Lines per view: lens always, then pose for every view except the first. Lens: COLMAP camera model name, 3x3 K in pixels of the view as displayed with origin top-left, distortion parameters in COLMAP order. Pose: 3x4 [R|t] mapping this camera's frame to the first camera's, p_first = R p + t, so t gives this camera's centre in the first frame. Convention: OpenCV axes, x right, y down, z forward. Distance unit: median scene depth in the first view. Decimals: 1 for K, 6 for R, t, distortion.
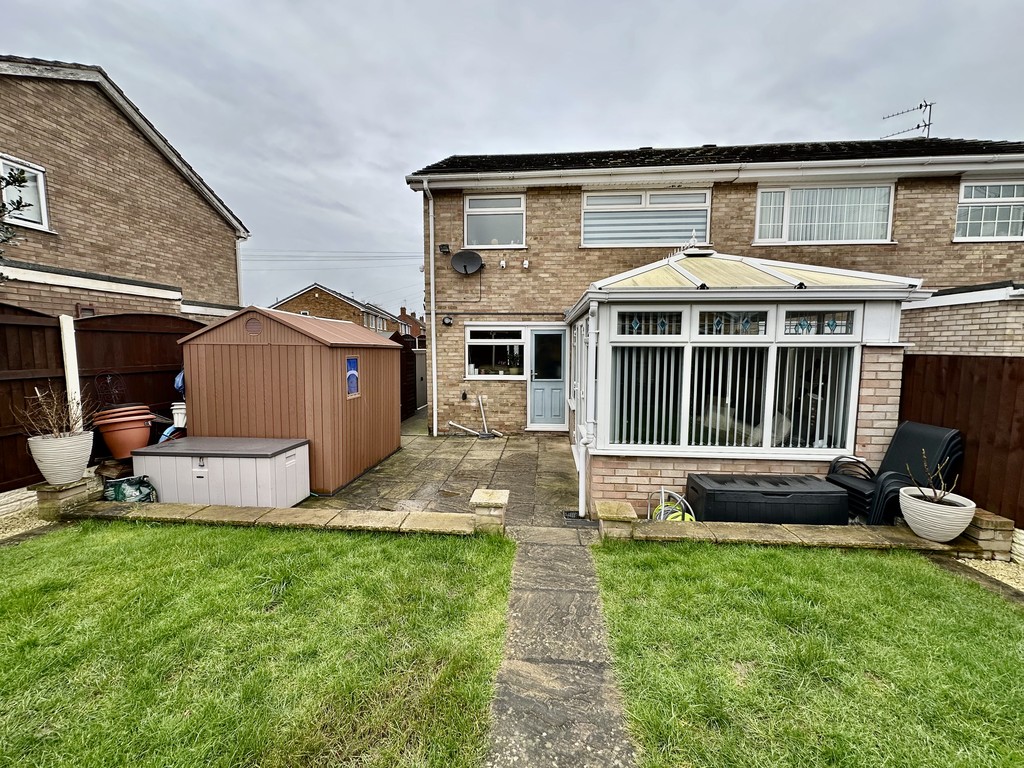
lens RADIAL K [[408.6, 0, 512.3], [0, 408.6, 381.1], [0, 0, 1]] dist [-0.001999, 0.000108]
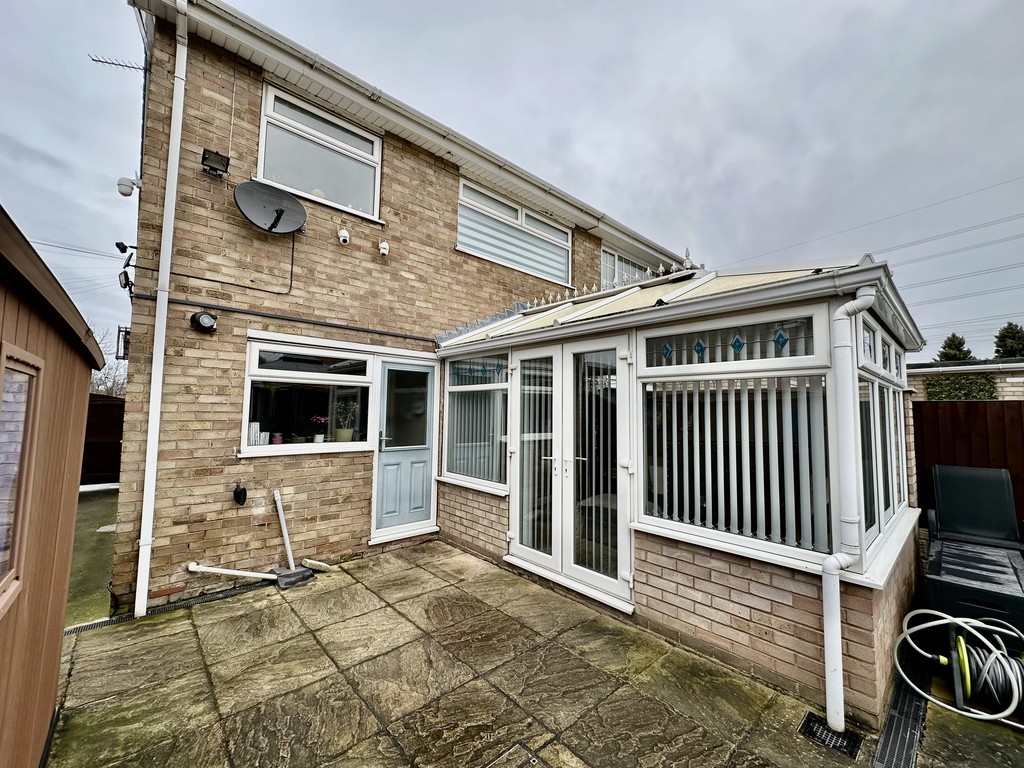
lens RADIAL K [[408.6, 0, 513.6], [0, 408.6, 381.8], [0, 0, 1]] dist [-0.001999, 0.000108]
pose [[0.689840, 0.061810, 0.721318, -0.240391], [0.049221, 0.990039, -0.131910, -0.011702], [-0.722286, 0.126501, 0.679926, 0.478952]]
